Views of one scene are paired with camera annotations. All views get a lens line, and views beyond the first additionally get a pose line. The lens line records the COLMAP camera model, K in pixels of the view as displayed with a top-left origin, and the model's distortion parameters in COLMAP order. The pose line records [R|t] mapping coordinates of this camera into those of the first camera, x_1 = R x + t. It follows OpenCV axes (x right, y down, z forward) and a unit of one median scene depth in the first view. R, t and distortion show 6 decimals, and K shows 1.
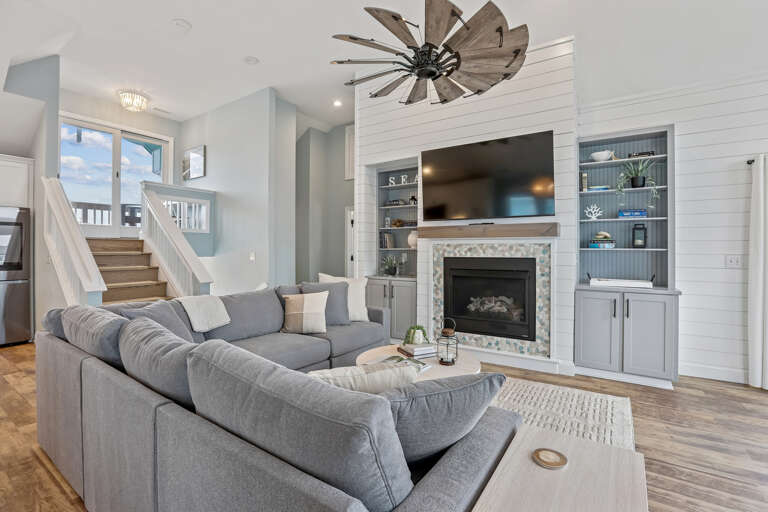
lens RADIAL K [[354.7, 0, 380.3], [0, 354.7, 252.3], [0, 0, 1]] dist [-0.015322, 0.006622]
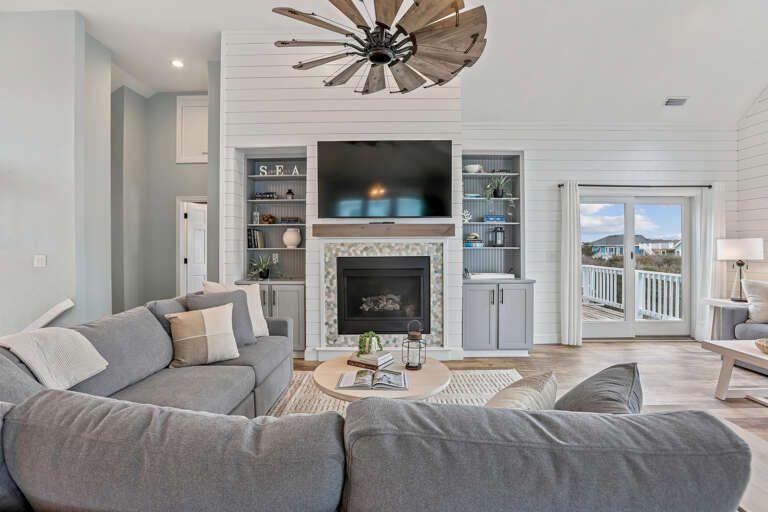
lens RADIAL K [[354.7, 0, 383.0], [0, 354.7, 252.2], [0, 0, 1]] dist [-0.015322, 0.006622]
pose [[0.845044, -0.009667, 0.534609, -0.263428], [0.010327, 0.999945, 0.001757, 0.000563], [-0.534597, 0.004036, 0.845098, 0.164286]]
